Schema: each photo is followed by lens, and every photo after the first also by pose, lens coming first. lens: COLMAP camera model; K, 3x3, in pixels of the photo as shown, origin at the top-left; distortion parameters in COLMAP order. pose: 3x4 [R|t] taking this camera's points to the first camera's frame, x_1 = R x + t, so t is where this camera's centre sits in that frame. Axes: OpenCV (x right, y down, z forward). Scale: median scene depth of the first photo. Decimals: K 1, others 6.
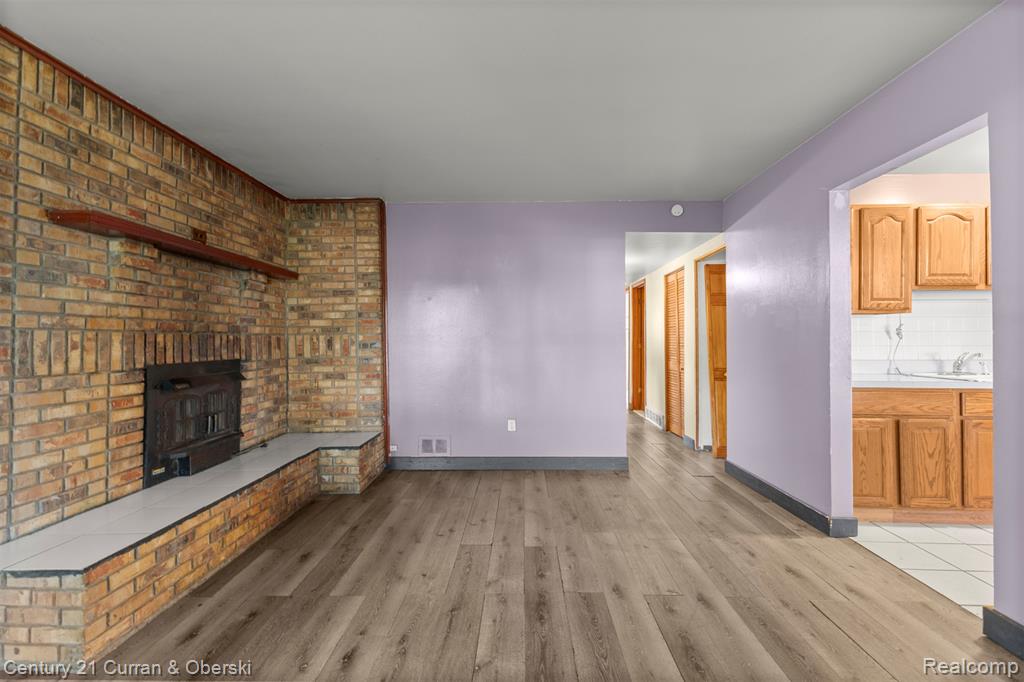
lens RADIAL K [[443.4, 0, 511.0], [0, 443.4, 337.2], [0, 0, 1]] dist [0.002824, -0.000739]
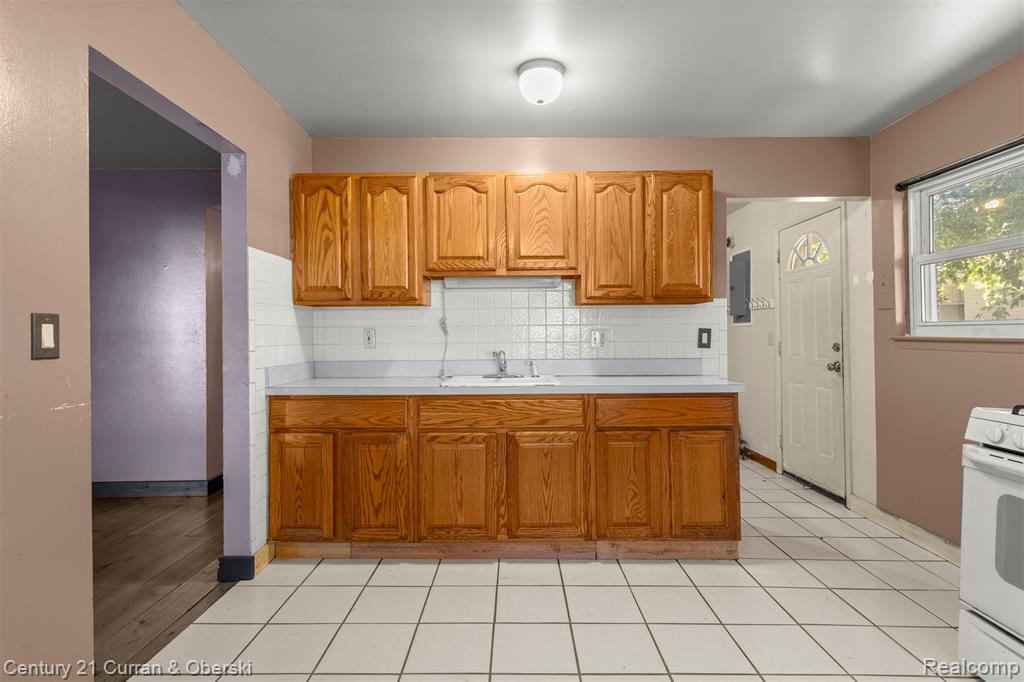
lens RADIAL K [[496.4, 0, 514.7], [0, 496.4, 335.3], [0, 0, 1]] dist [0.003241, -0.000881]
pose [[0.999269, -0.008033, 0.037366, 1.171908], [0.007913, 0.999963, 0.003361, 0.002873], [-0.037392, -0.003062, 0.999296, 0.071928]]
